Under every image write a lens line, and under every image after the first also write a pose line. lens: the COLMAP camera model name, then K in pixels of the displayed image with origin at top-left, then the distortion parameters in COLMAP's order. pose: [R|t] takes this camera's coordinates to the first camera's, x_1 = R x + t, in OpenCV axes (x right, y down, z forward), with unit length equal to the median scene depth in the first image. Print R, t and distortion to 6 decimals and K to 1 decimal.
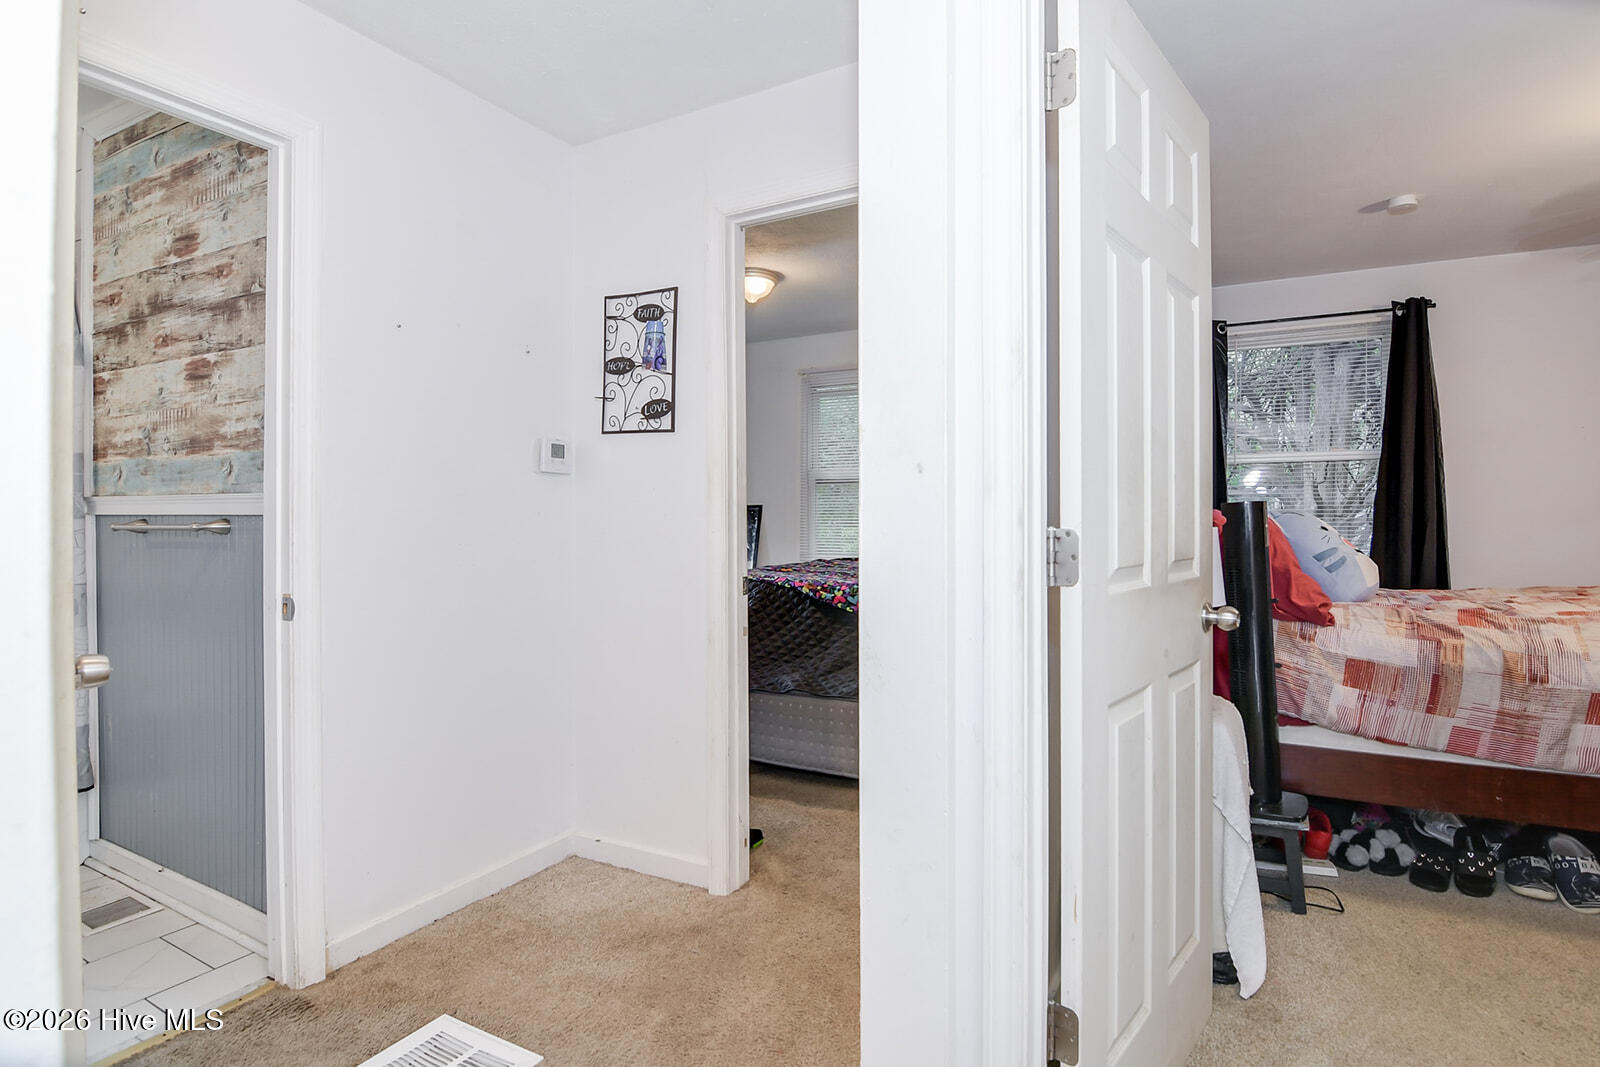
lens RADIAL K [[821.9, 0, 793.7], [0, 821.9, 524.9], [0, 0, 1]] dist [-0.014506, -0.004746]
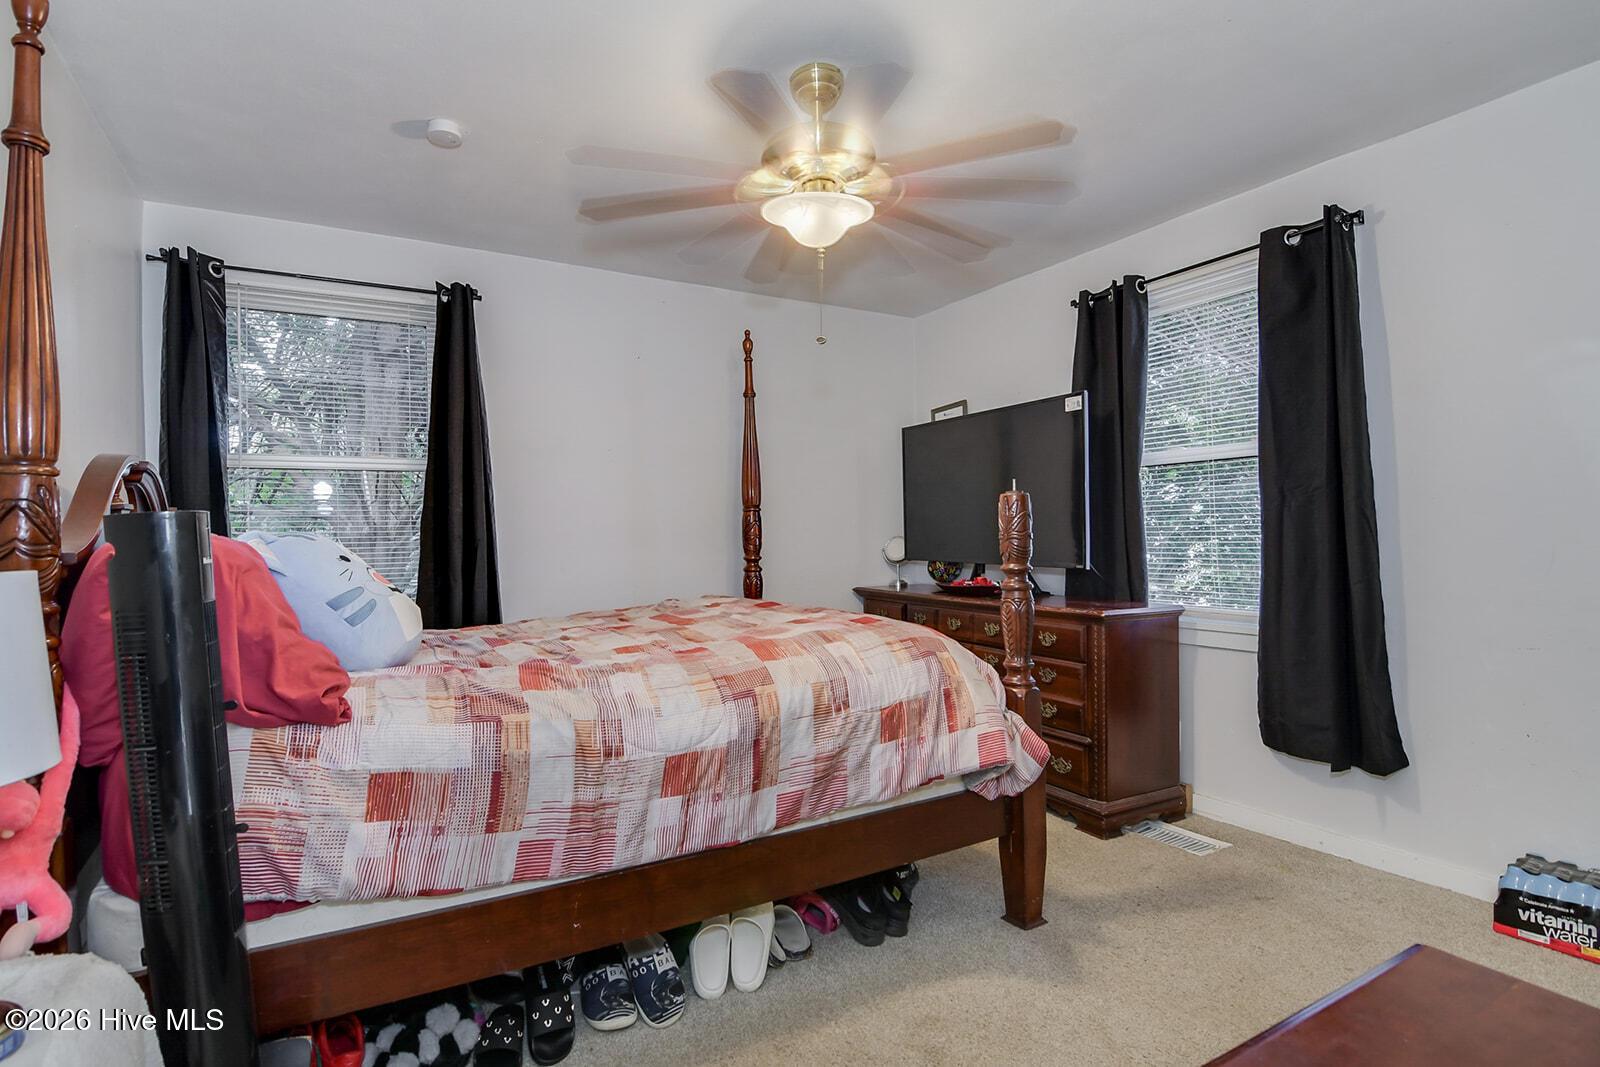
lens RADIAL K [[790.1, 0, 787.9], [0, 790.1, 537.1], [0, 0, 1]] dist [-0.010273, -0.001432]
pose [[0.507387, -0.010511, 0.861654, 0.336404], [0.024727, 0.999691, -0.002366, -0.003320], [-0.861363, 0.022506, 0.507491, 0.435570]]
